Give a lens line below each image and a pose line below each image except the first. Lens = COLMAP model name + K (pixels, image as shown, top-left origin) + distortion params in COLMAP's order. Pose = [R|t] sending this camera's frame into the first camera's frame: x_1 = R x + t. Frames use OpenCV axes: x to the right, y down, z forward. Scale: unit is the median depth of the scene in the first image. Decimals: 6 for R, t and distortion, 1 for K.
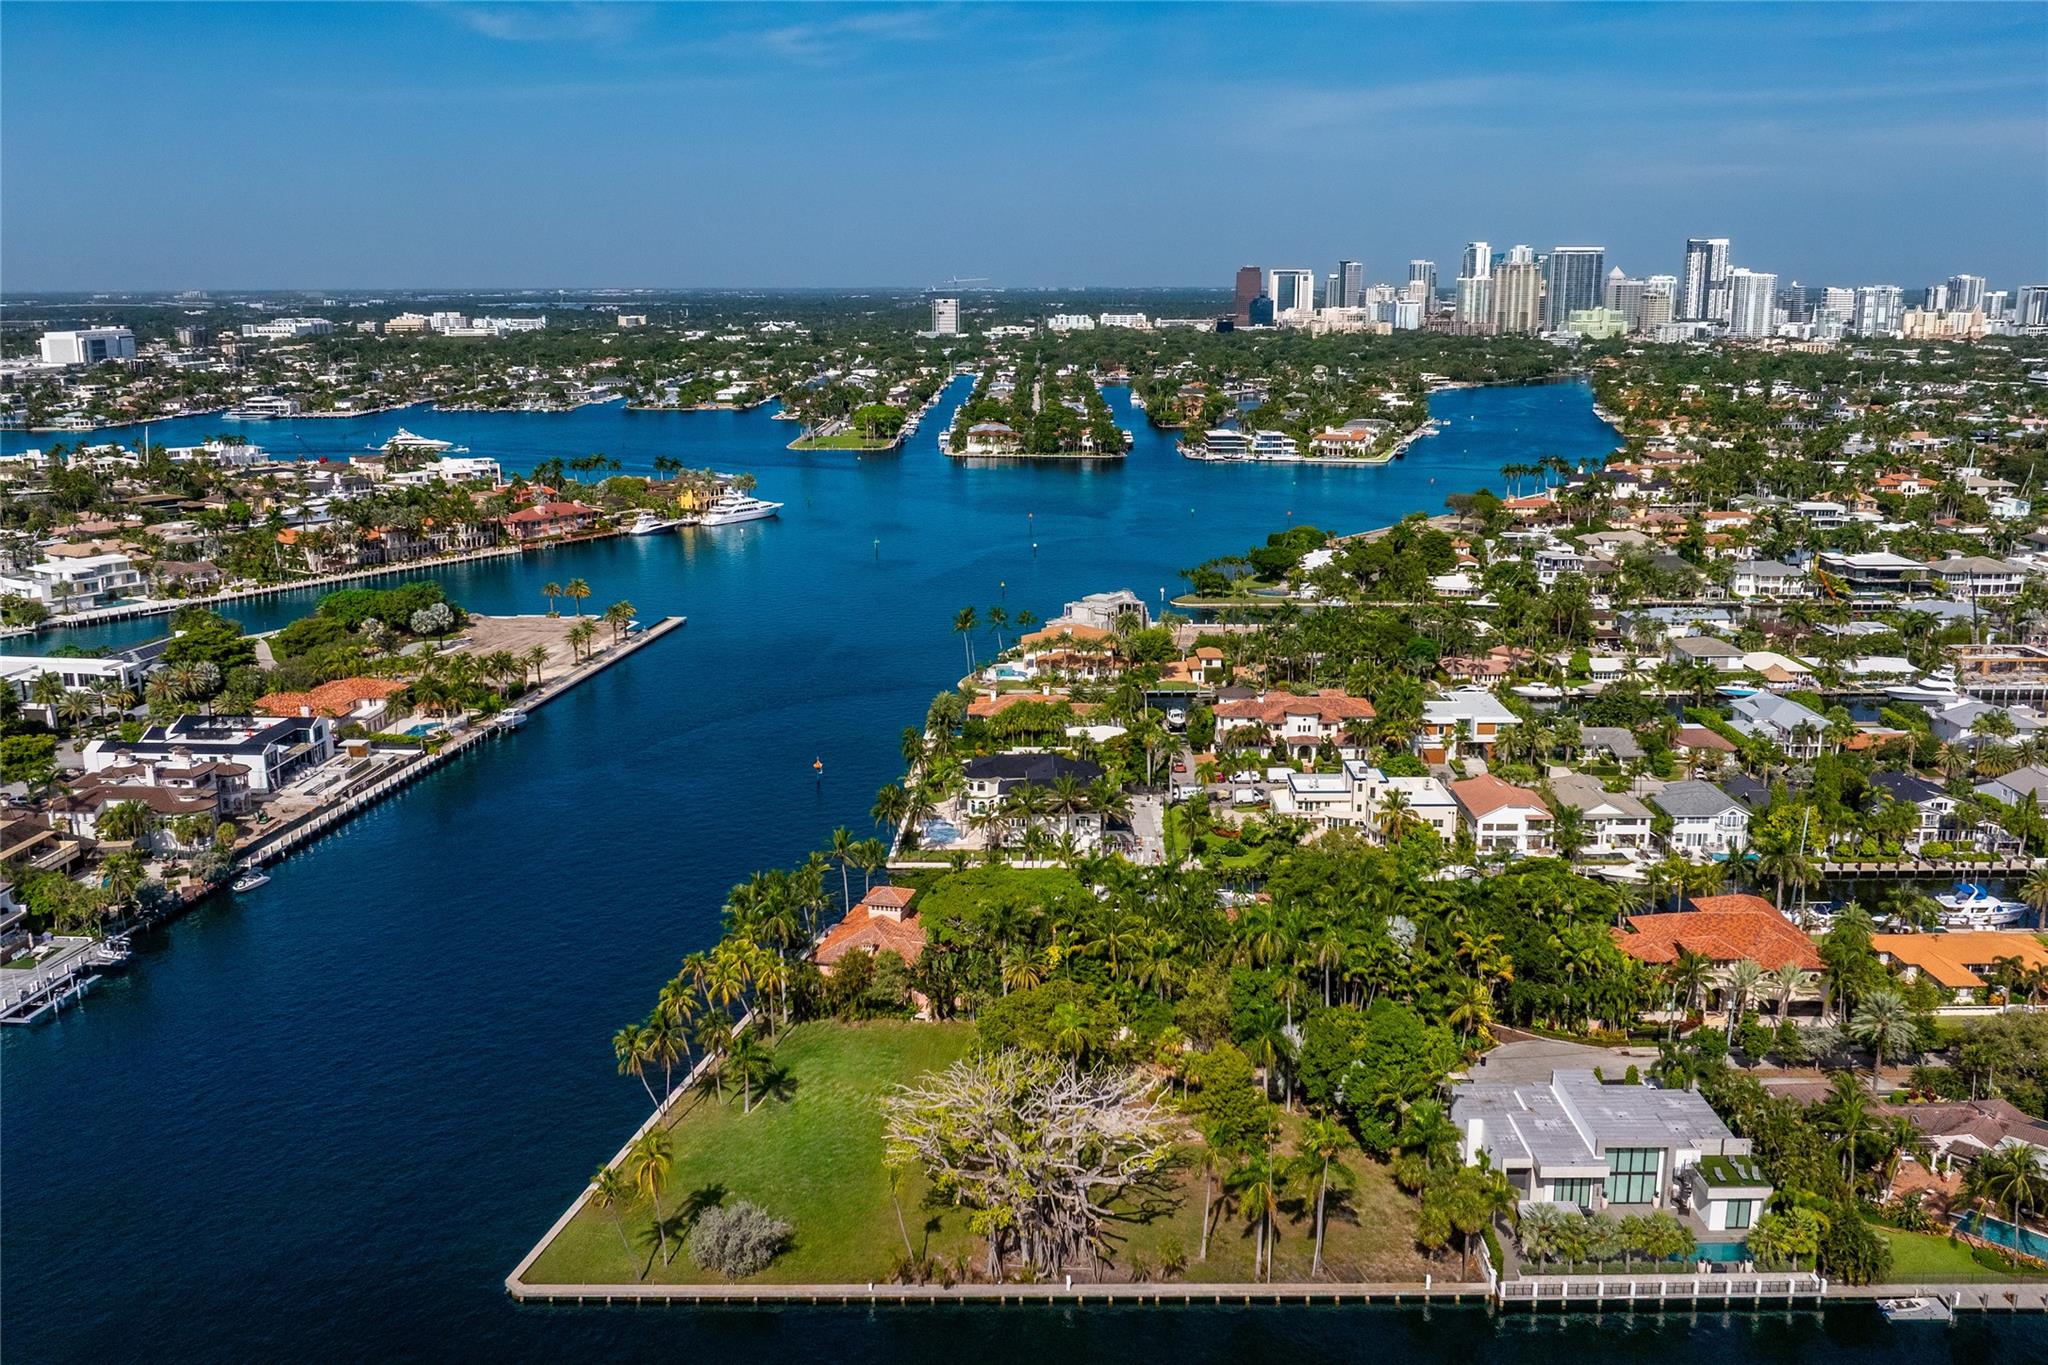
lens RADIAL K [[1774.5, 0, 1028.4], [0, 1774.5, 676.5], [0, 0, 1]] dist [-0.001040, -0.046508]
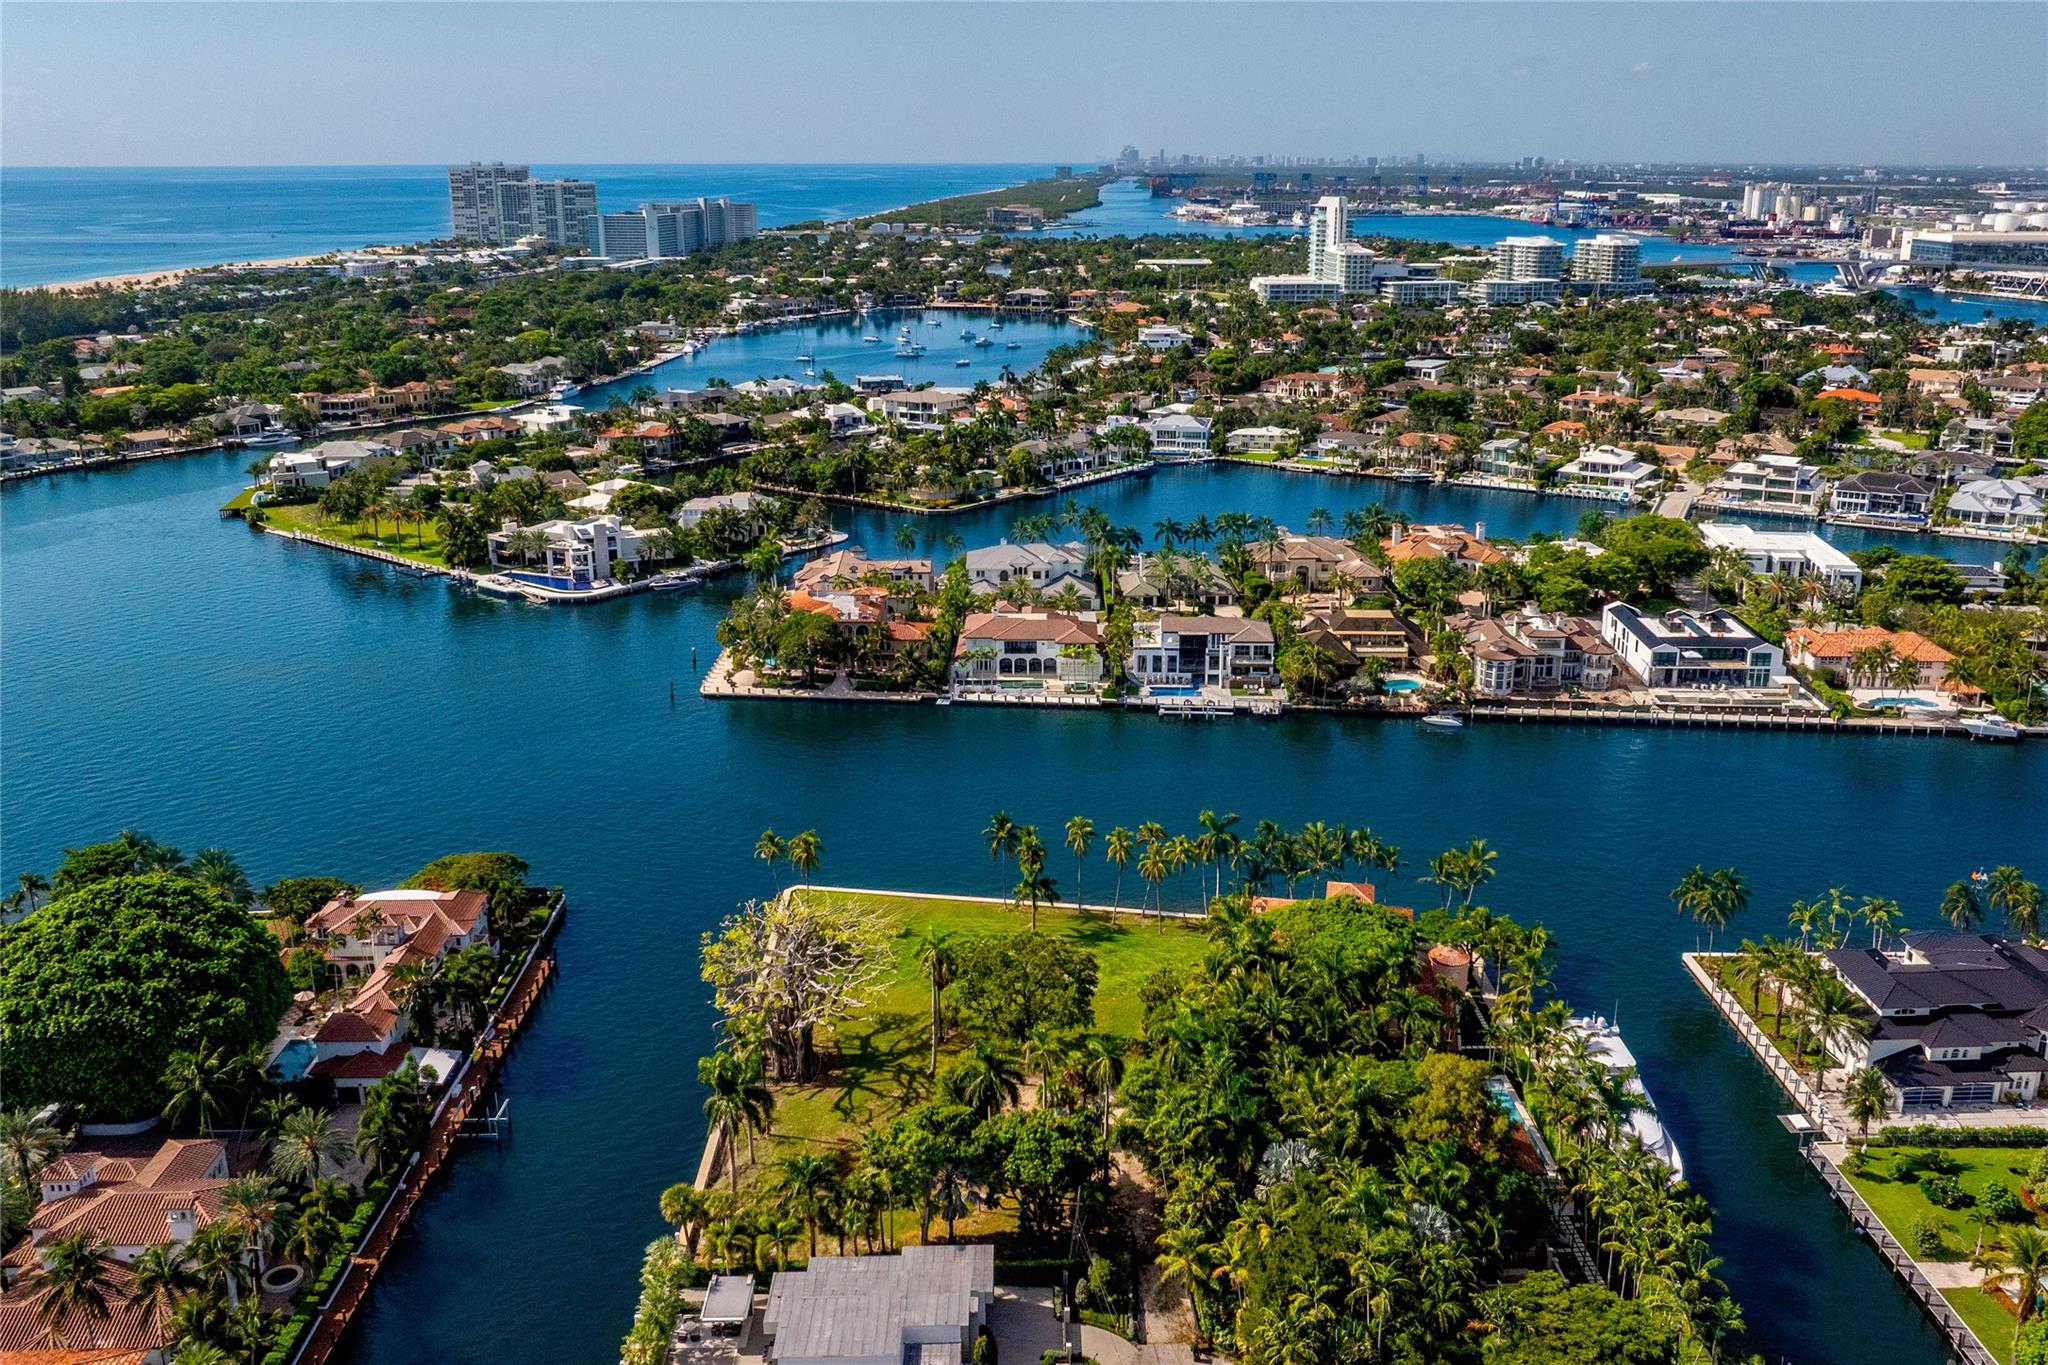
lens RADIAL K [[1743.7, 0, 1024.0], [0, 1743.7, 682.5], [0, 0, 1]] dist [-0.006246, -0.035986]
pose [[0.020937, 0.292335, -0.956087, 0.323009], [-0.216299, 0.934972, 0.281143, -0.085485], [0.976103, 0.200914, 0.082807, 0.303425]]
